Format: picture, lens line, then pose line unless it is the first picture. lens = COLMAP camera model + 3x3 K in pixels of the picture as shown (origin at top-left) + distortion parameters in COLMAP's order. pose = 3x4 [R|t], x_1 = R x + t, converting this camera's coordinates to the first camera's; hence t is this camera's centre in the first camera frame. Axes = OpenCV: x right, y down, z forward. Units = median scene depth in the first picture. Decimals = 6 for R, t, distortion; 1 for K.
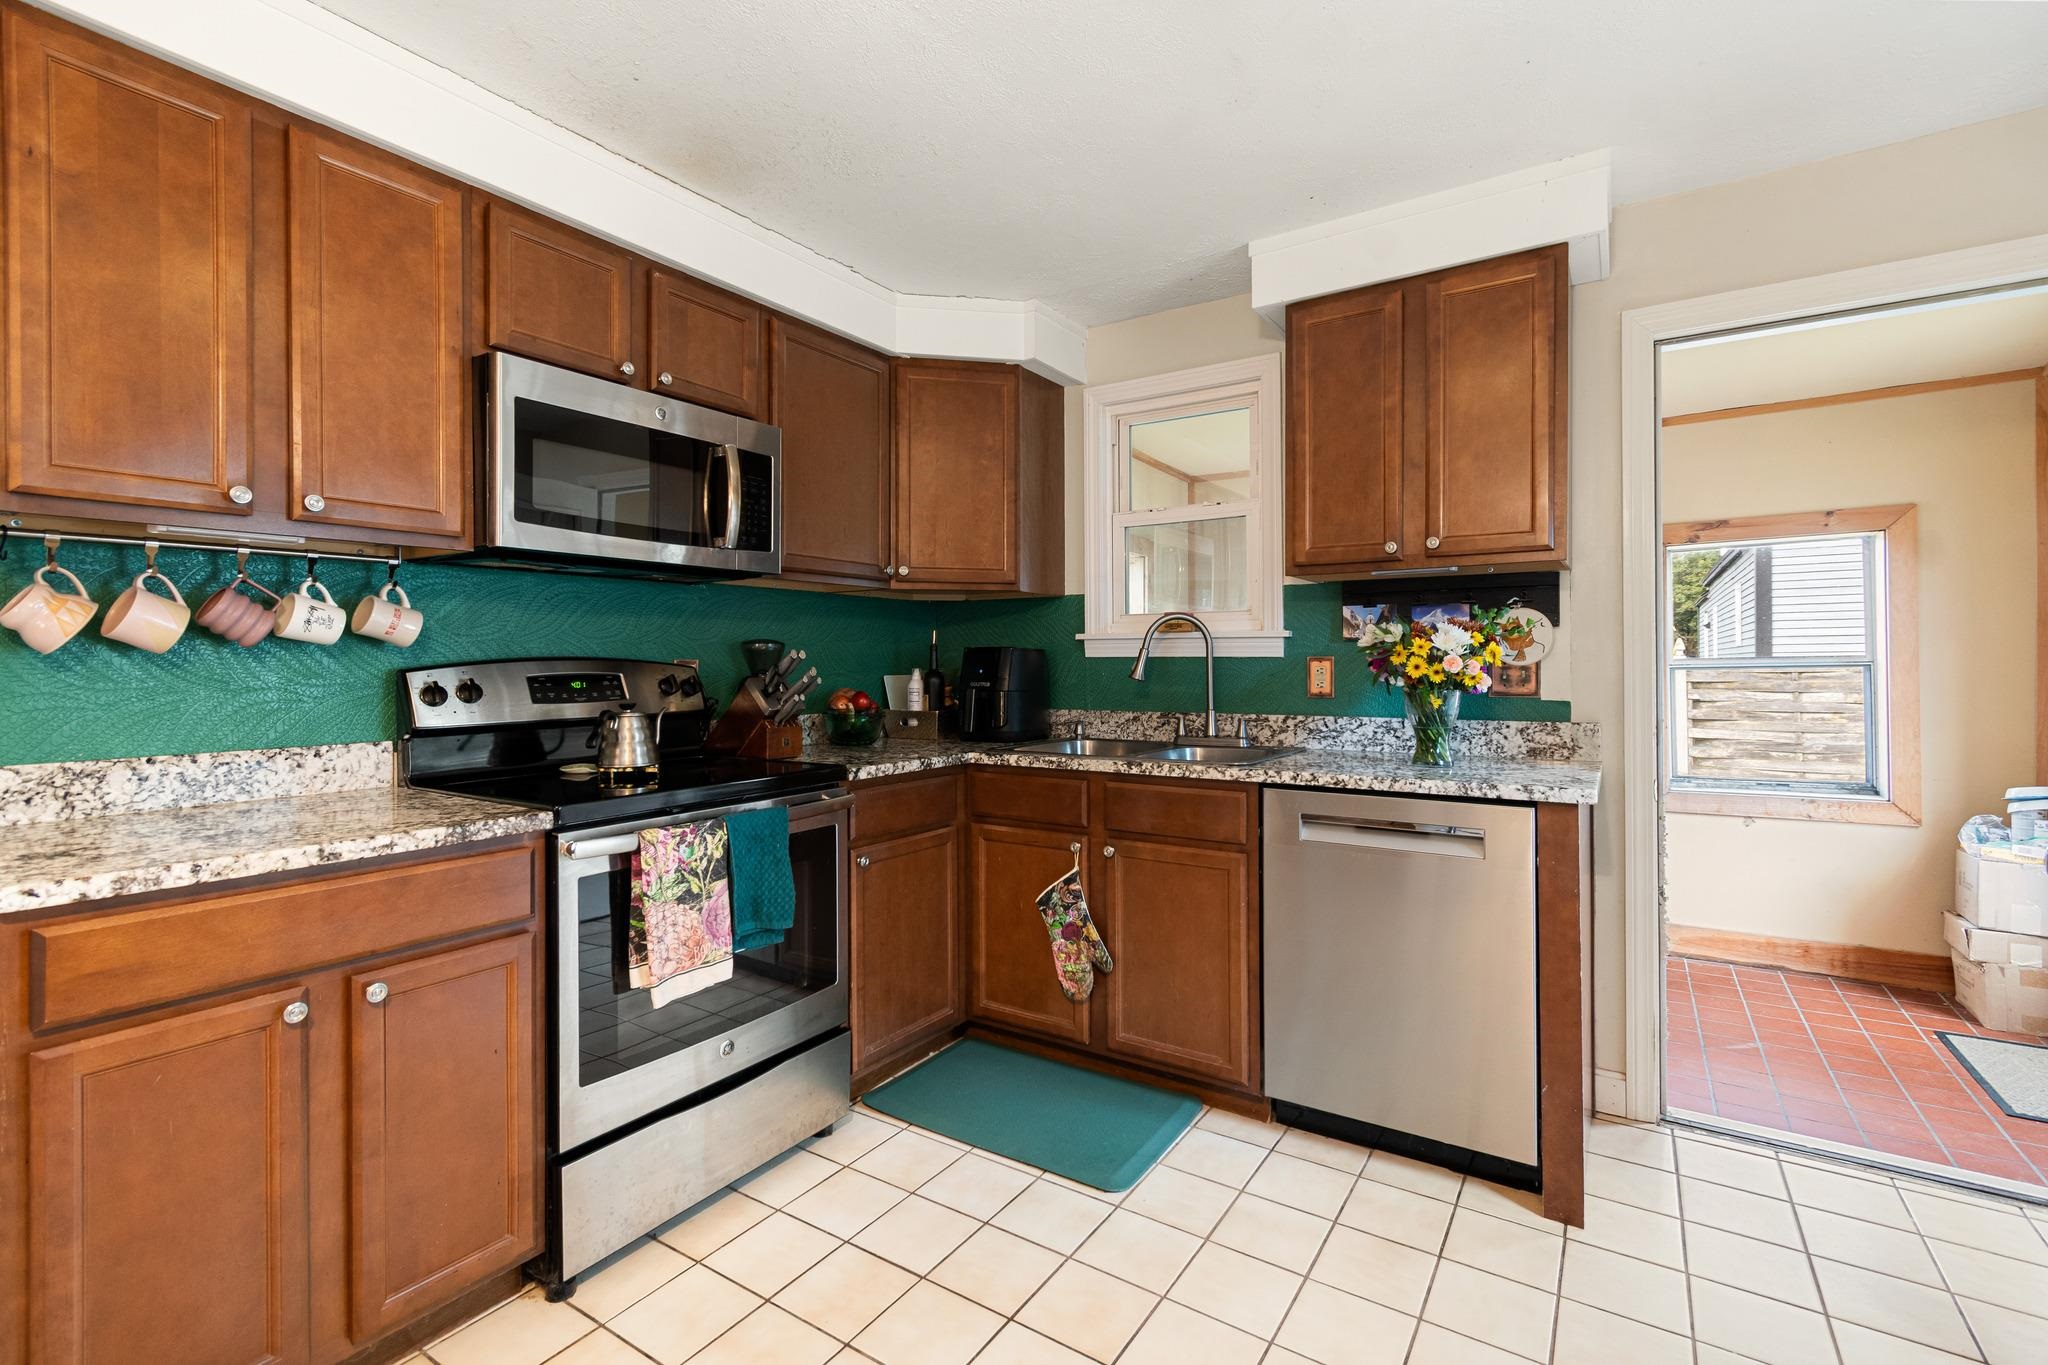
lens RADIAL K [[911.3, 0, 1025.6], [0, 911.3, 662.4], [0, 0, 1]] dist [0.002447, 0.000000]
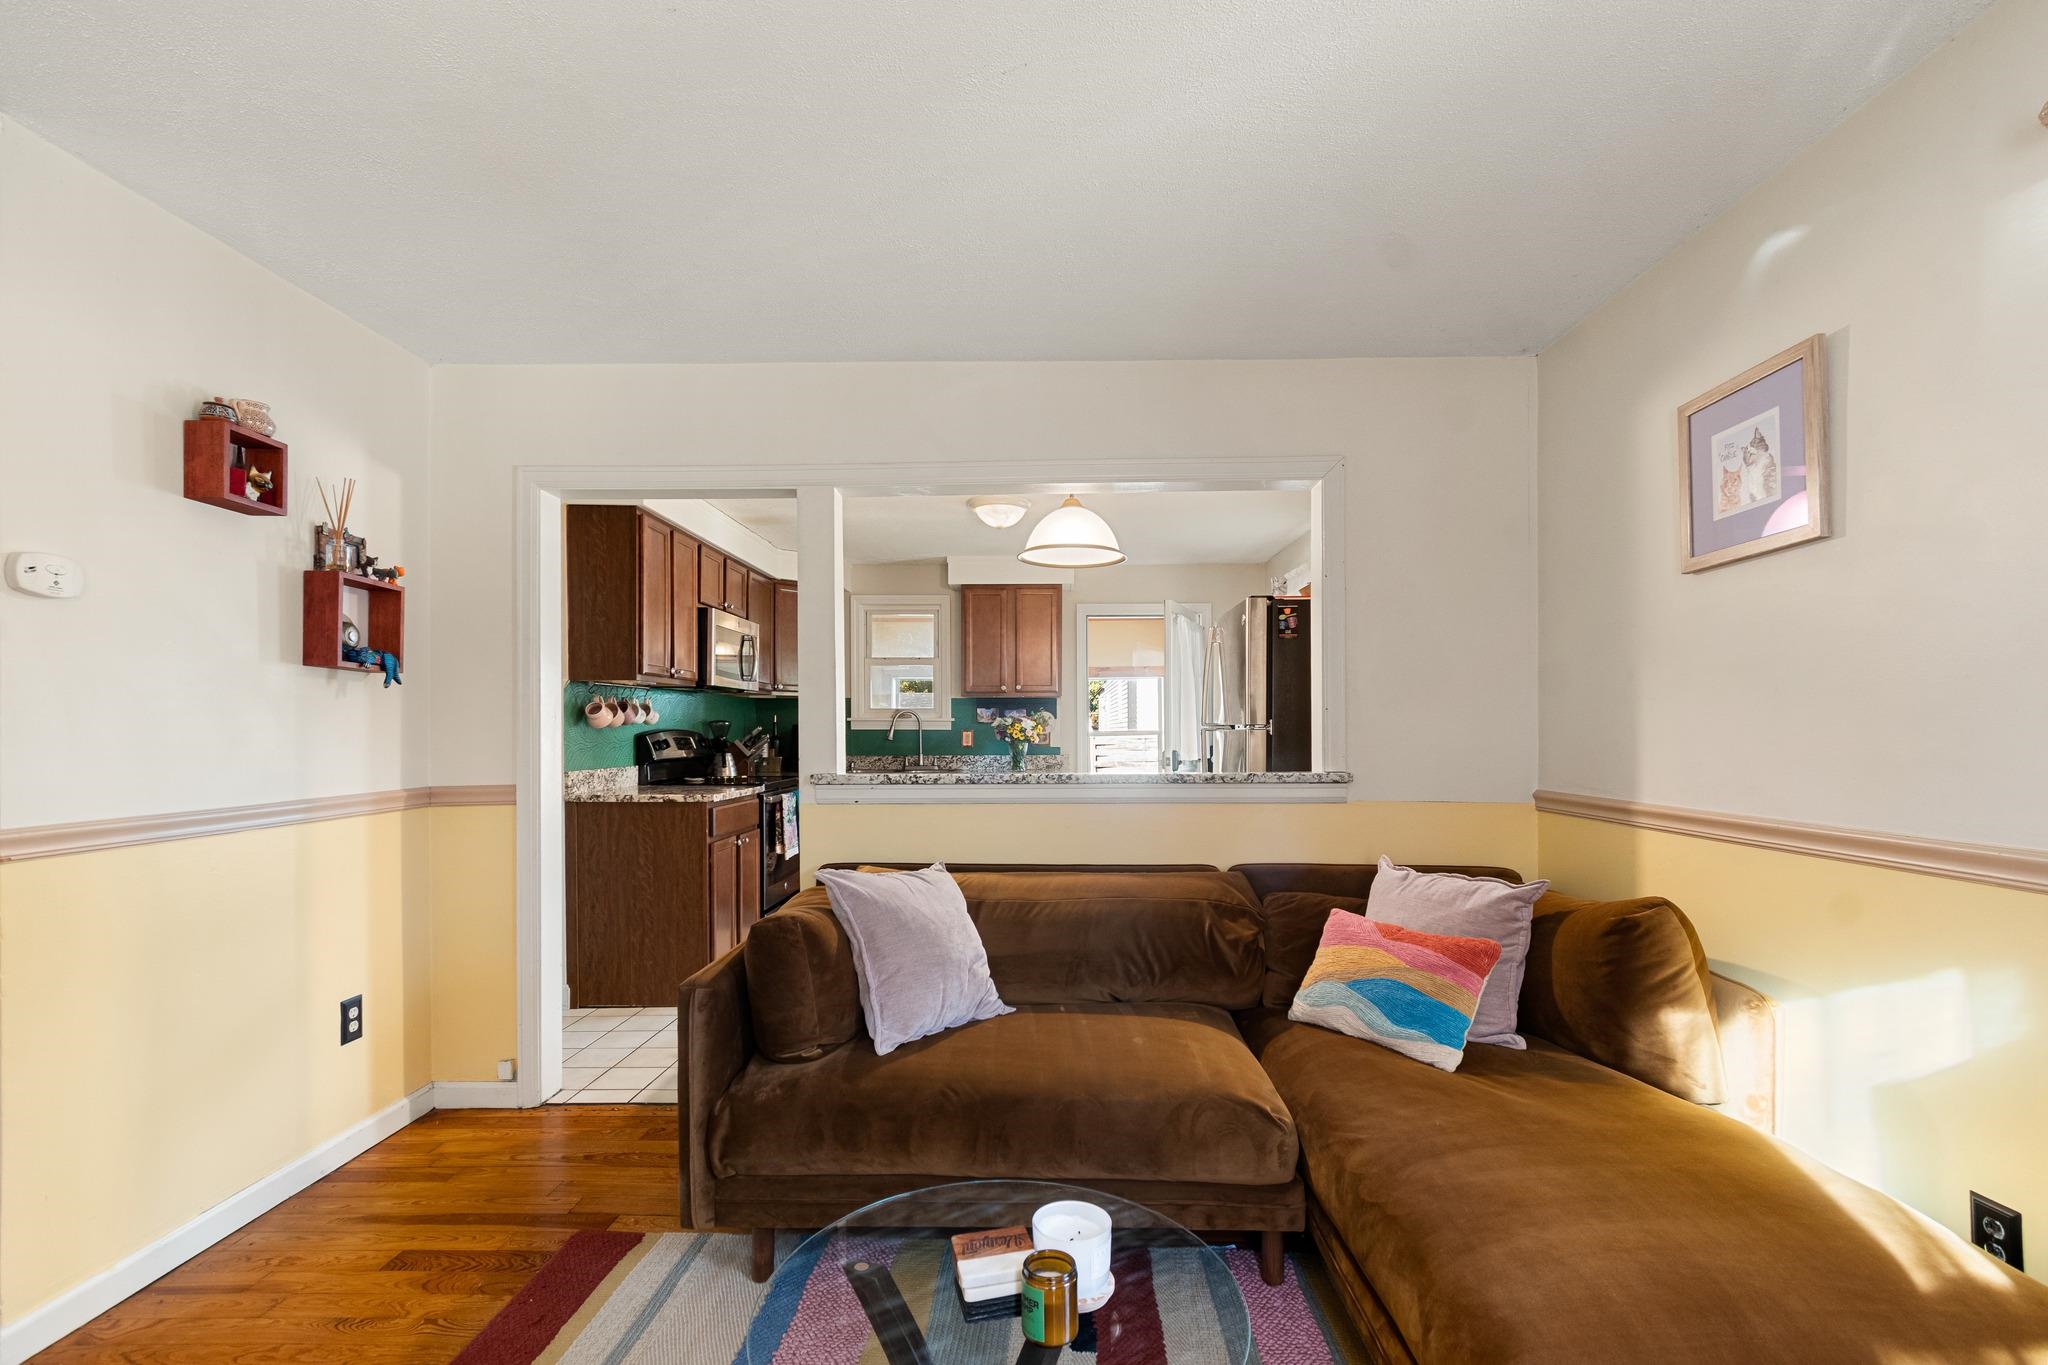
lens RADIAL K [[926.5, 0, 1044.4], [0, 926.5, 730.2], [0, 0, 1]] dist [-0.000162, -0.000175]
pose [[0.837953, 0.004214, 0.545726, -0.931431], [-0.003376, 0.999991, -0.002537, 0.000487], [-0.545732, 0.000284, 0.837960, -1.261187]]
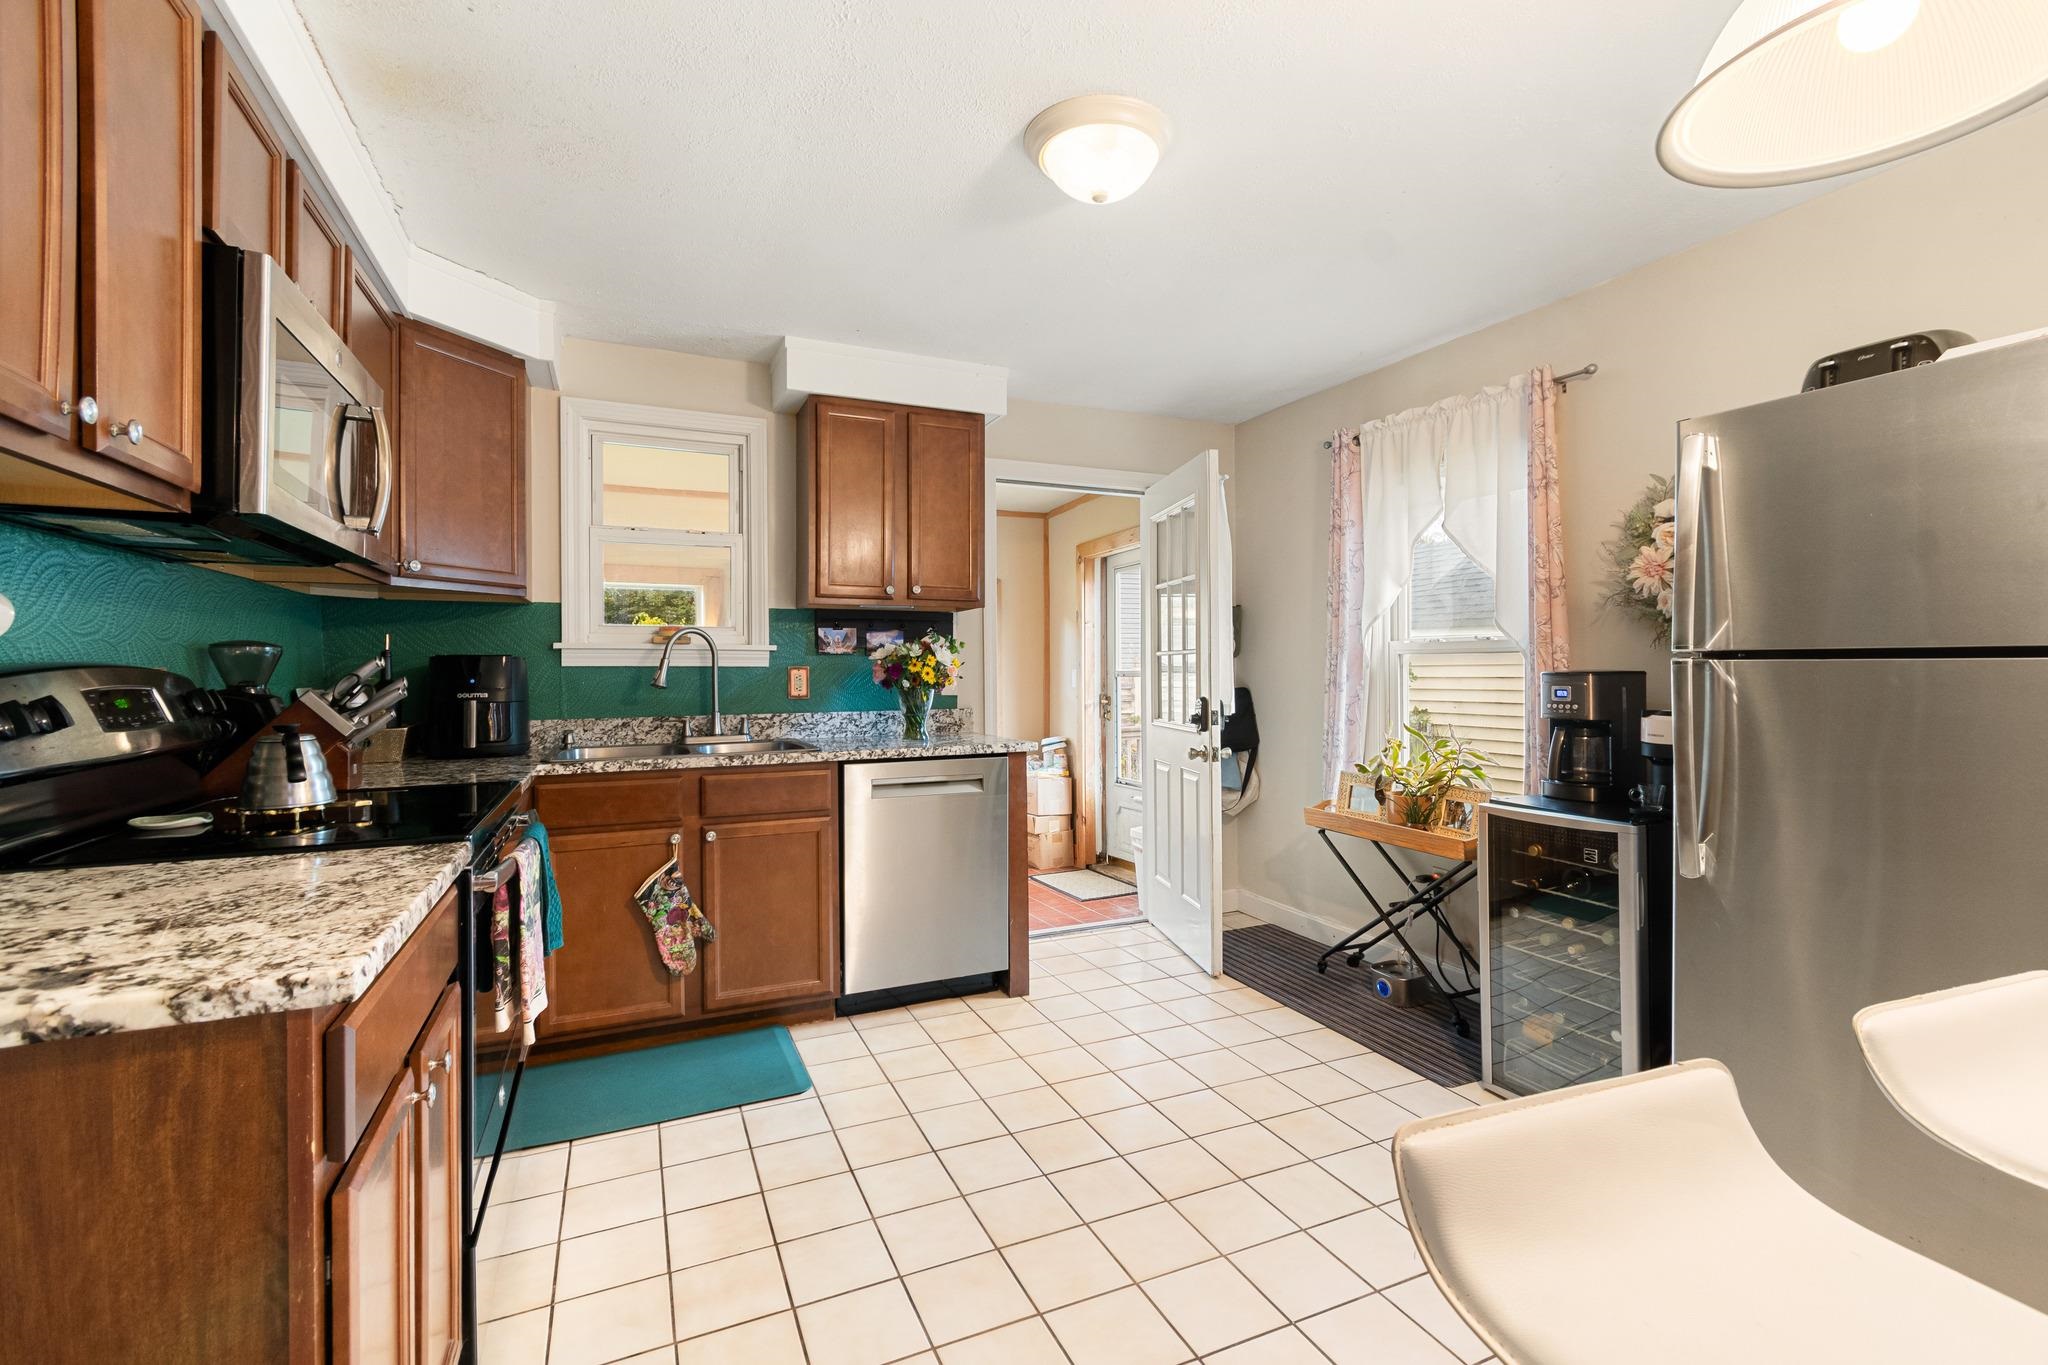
lens RADIAL K [[905.0, 0, 1027.3], [0, 905.0, 670.7], [0, 0, 1]] dist [0.000807, -0.000162]
pose [[0.535312, -0.000310, 0.844654, -0.672065], [0.002511, 0.999996, -0.001224, 0.002340], [-0.844651, 0.002776, 0.535311, 0.059973]]
